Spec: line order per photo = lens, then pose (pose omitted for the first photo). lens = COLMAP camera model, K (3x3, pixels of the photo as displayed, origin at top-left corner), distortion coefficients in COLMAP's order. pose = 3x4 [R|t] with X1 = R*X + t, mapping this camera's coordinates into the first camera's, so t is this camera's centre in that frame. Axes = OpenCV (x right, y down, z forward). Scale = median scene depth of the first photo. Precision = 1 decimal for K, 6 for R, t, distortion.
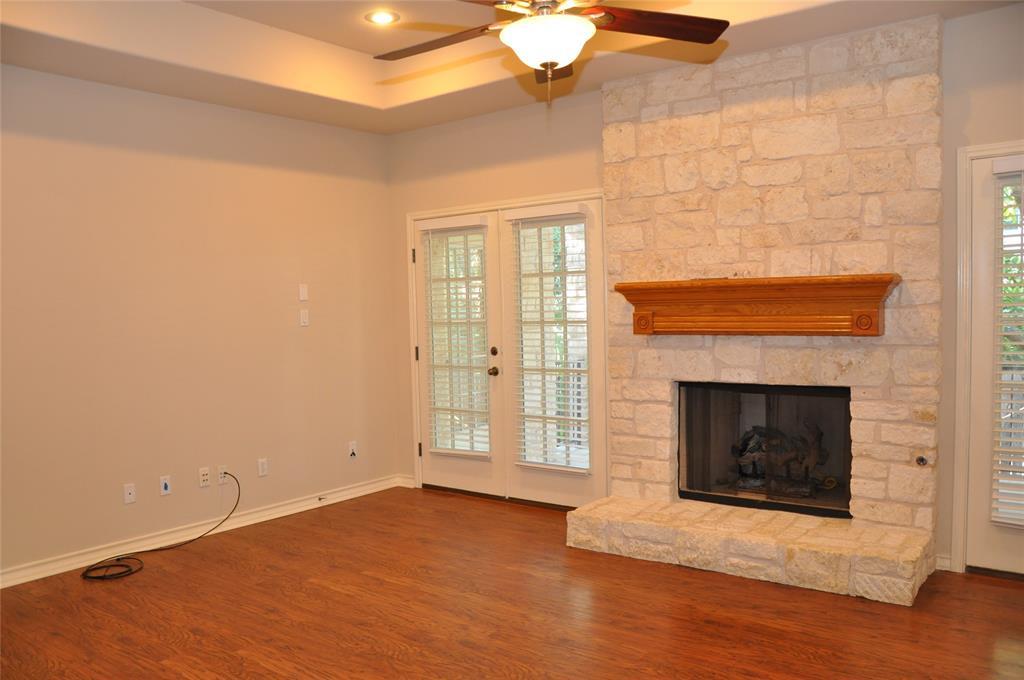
lens RADIAL K [[795.4, 0, 499.2], [0, 795.4, 358.3], [0, 0, 1]] dist [-0.169205, 0.135857]
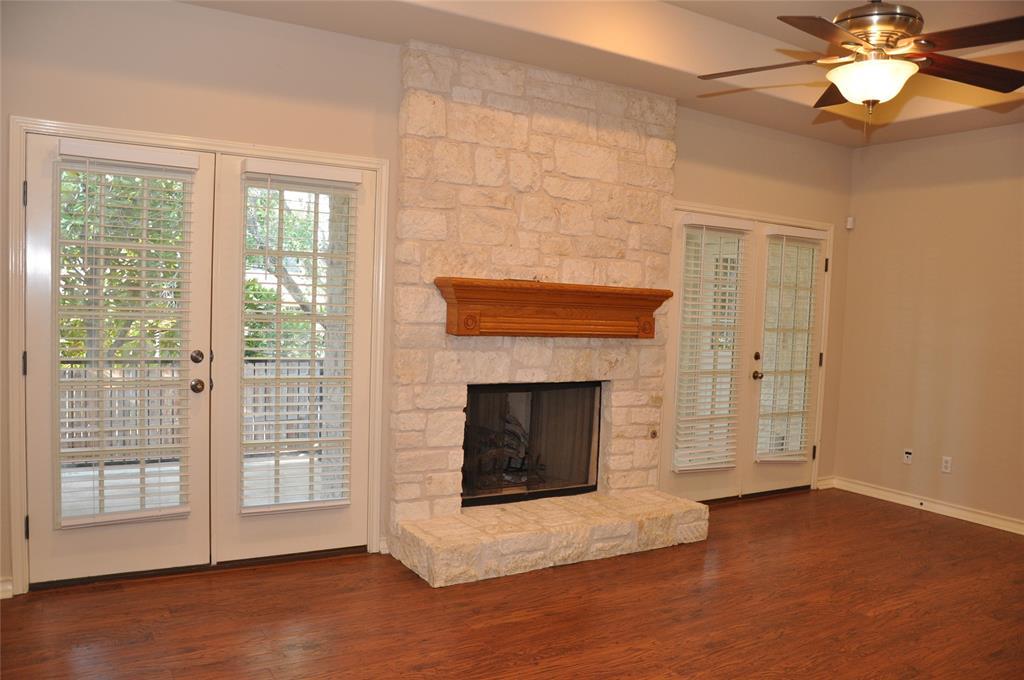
lens RADIAL K [[795.4, 0, 499.2], [0, 795.4, 358.3], [0, 0, 1]] dist [-0.169205, 0.135857]
pose [[0.355735, -0.025674, 0.934234, -0.693688], [0.012052, 0.999666, 0.022883, -0.025349], [-0.934509, 0.003119, 0.355925, 0.667714]]
